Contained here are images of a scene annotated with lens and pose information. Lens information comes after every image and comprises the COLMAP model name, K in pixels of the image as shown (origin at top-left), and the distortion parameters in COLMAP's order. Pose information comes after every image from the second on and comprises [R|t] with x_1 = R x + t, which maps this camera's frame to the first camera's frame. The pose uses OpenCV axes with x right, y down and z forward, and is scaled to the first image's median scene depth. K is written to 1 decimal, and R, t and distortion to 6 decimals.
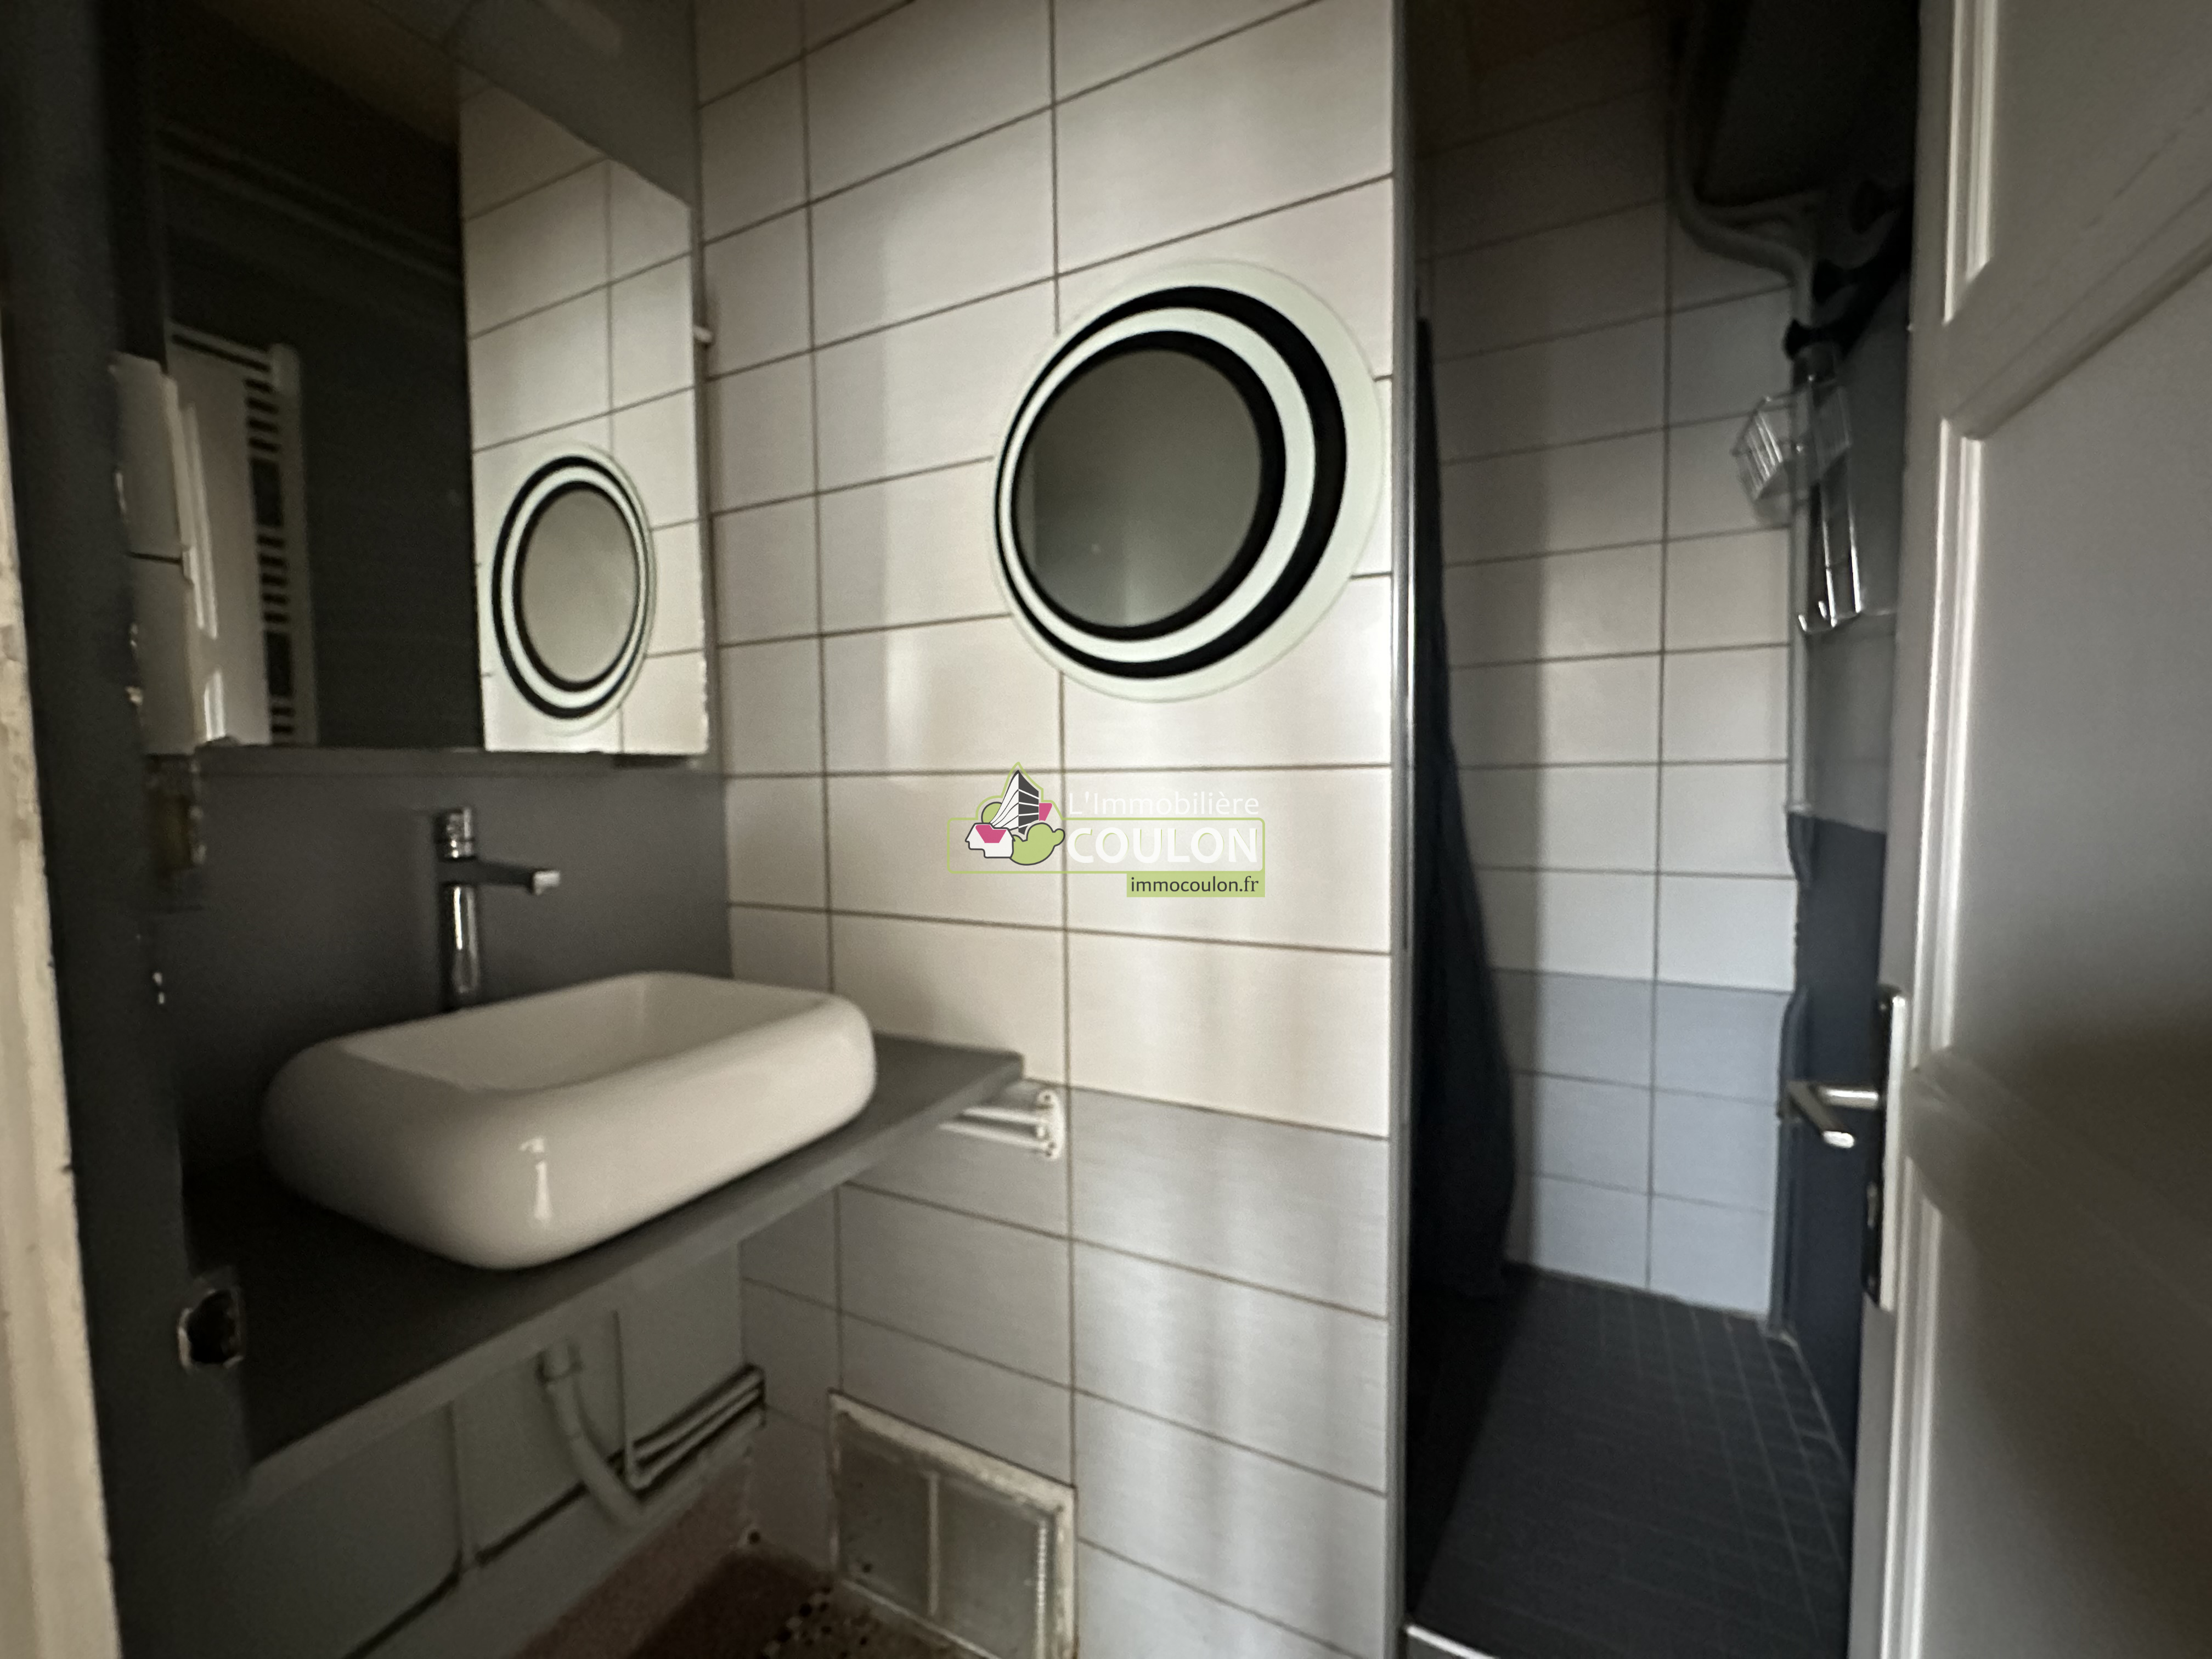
lens RADIAL K [[878.8, 0, 1105.1], [0, 878.8, 828.9], [0, 0, 1]] dist [-0.004616, 0.000755]
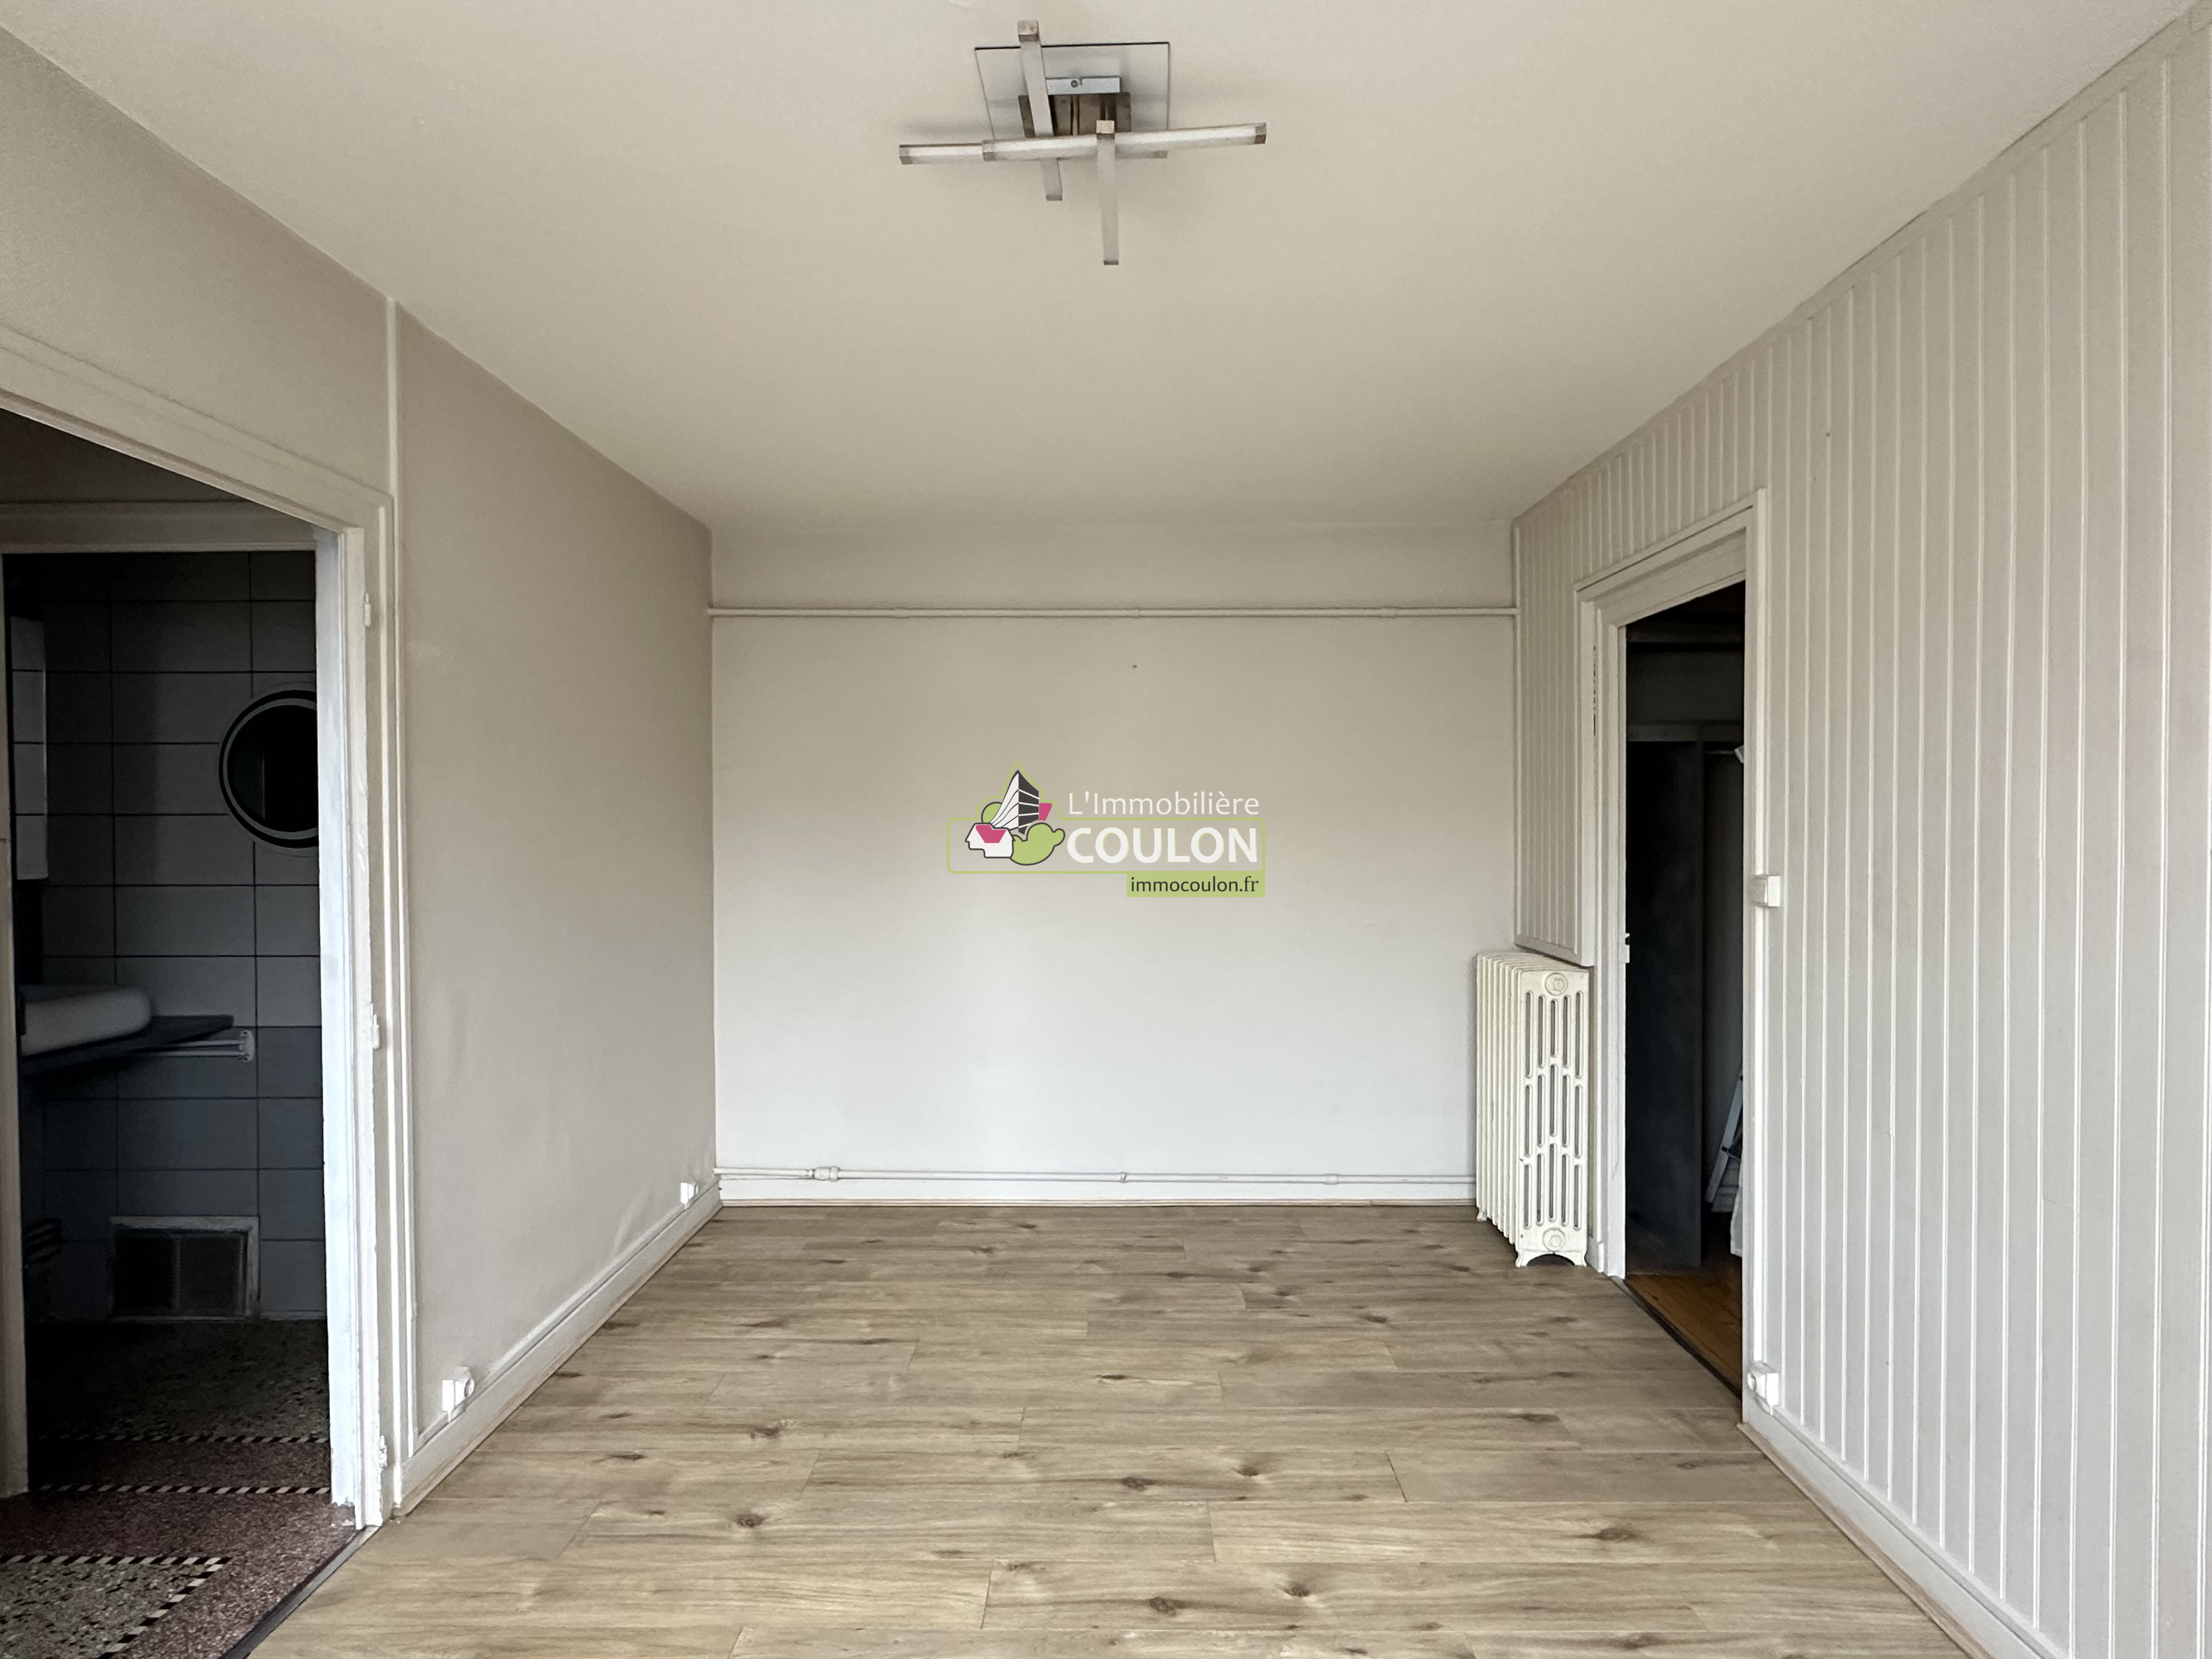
lens RADIAL K [[1206.5, 0, 1106.0], [0, 1206.5, 829.5], [0, 0, 1]] dist [-0.000553, 0.002396]
pose [[0.896845, 0.003560, 0.442330, 0.515721], [0.018985, 0.998736, -0.046530, -0.022489], [-0.441937, 0.050128, 0.895644, -2.615830]]
